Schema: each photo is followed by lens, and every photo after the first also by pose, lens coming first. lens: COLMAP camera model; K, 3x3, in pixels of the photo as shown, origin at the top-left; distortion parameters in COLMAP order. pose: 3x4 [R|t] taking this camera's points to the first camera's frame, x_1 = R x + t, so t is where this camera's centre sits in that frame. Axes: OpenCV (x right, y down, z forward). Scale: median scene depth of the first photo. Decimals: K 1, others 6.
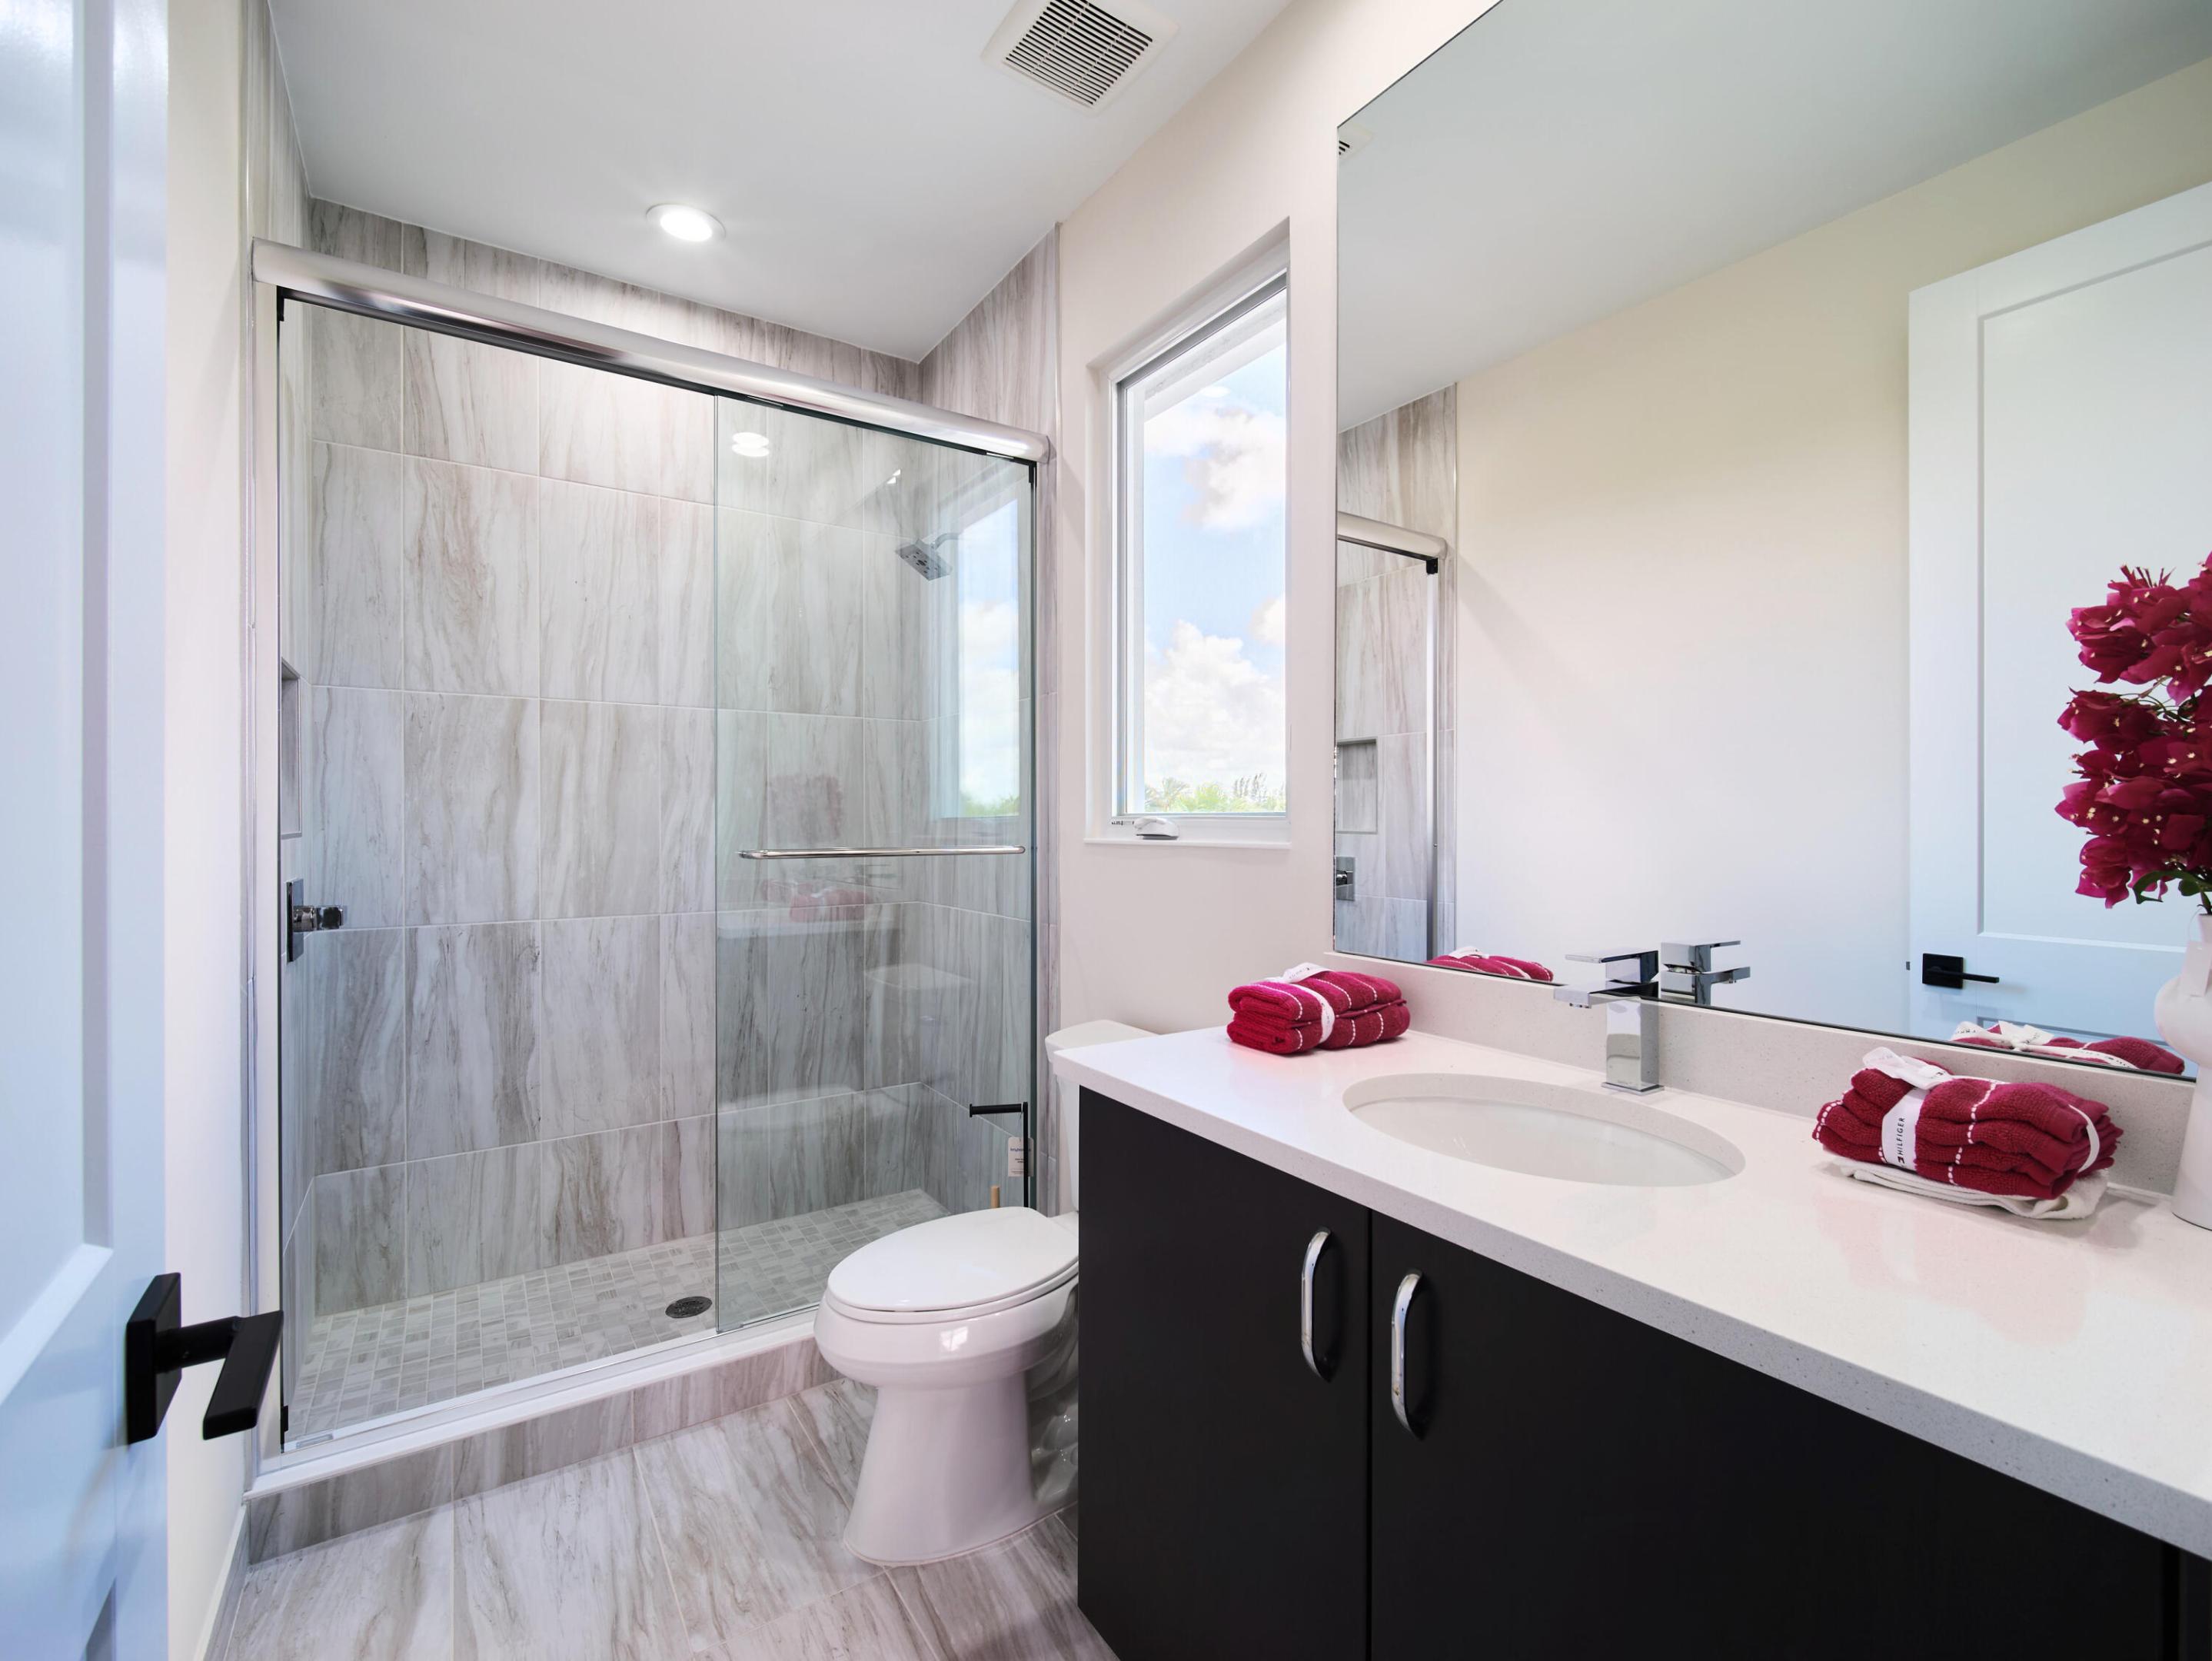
lens RADIAL K [[983.0, 0, 1113.7], [0, 983.0, 826.8], [0, 0, 1]] dist [-0.013829, 0.001844]
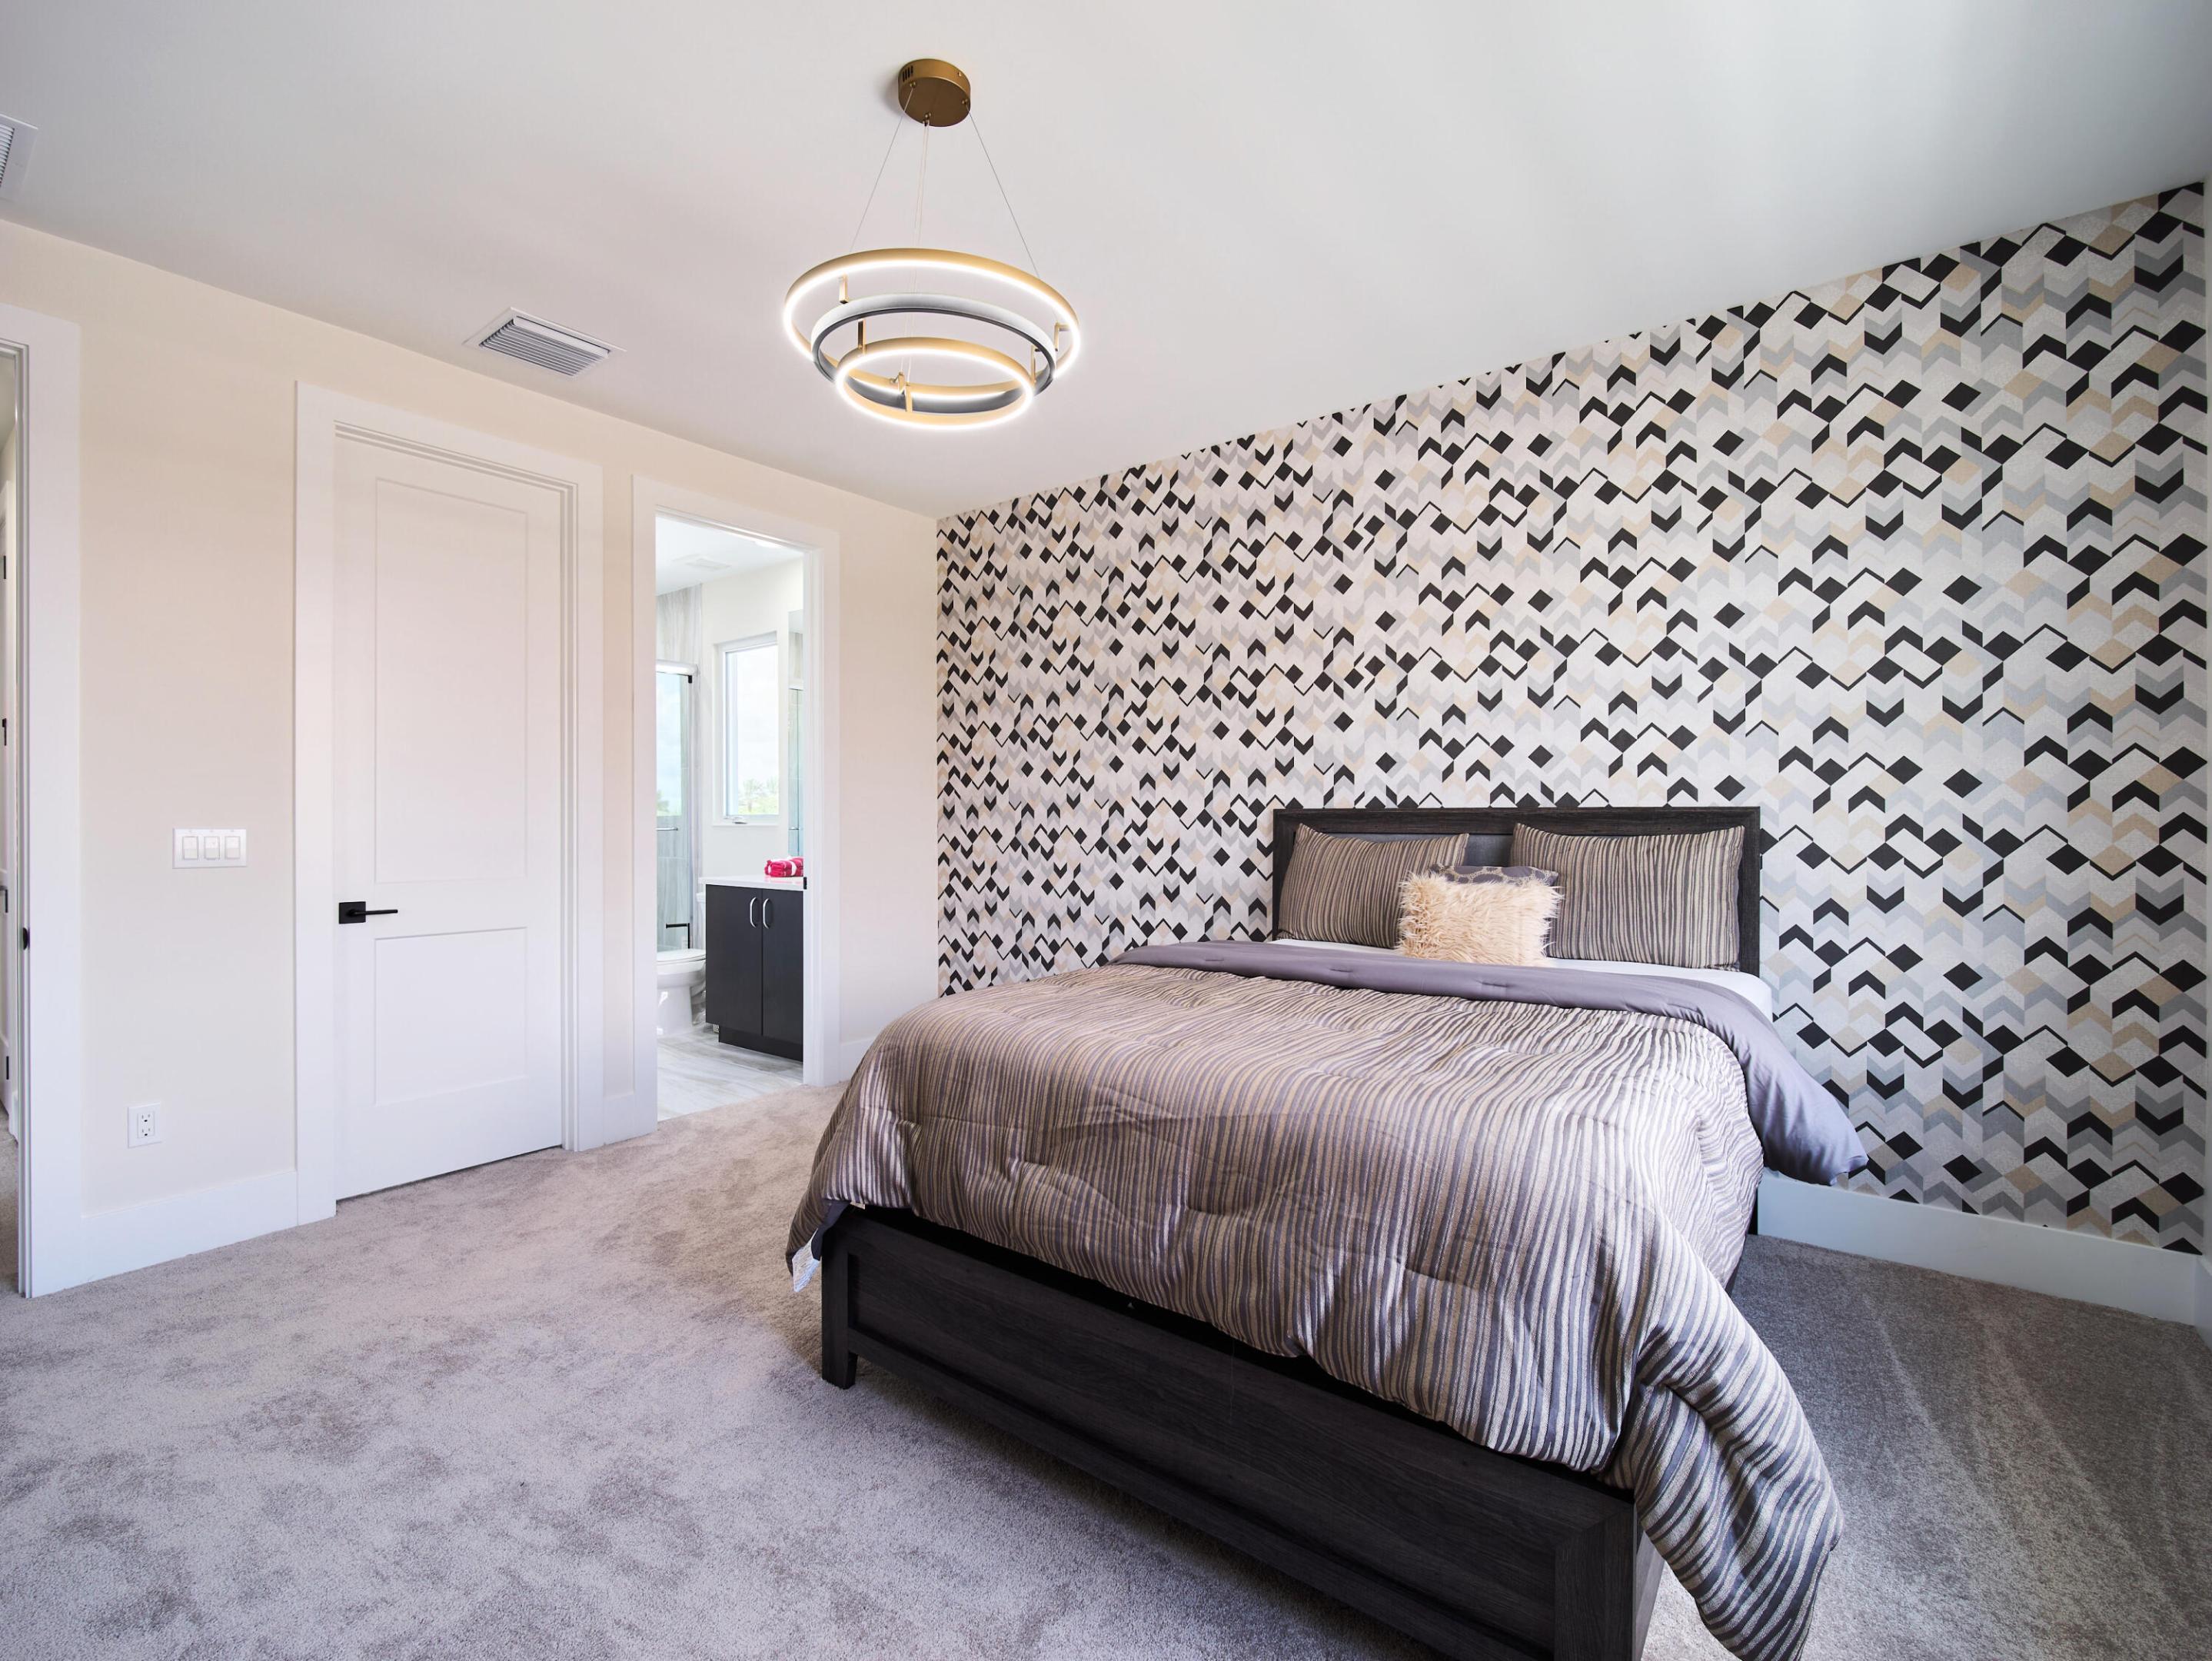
lens RADIAL K [[983.0, 0, 1091.2], [0, 983.0, 820.5], [0, 0, 1]] dist [-0.013829, 0.001844]
pose [[0.949984, -0.003581, 0.312278, 0.068909], [0.000479, 0.999950, 0.010010, -0.014041], [-0.312298, -0.009360, 0.949938, -1.093414]]
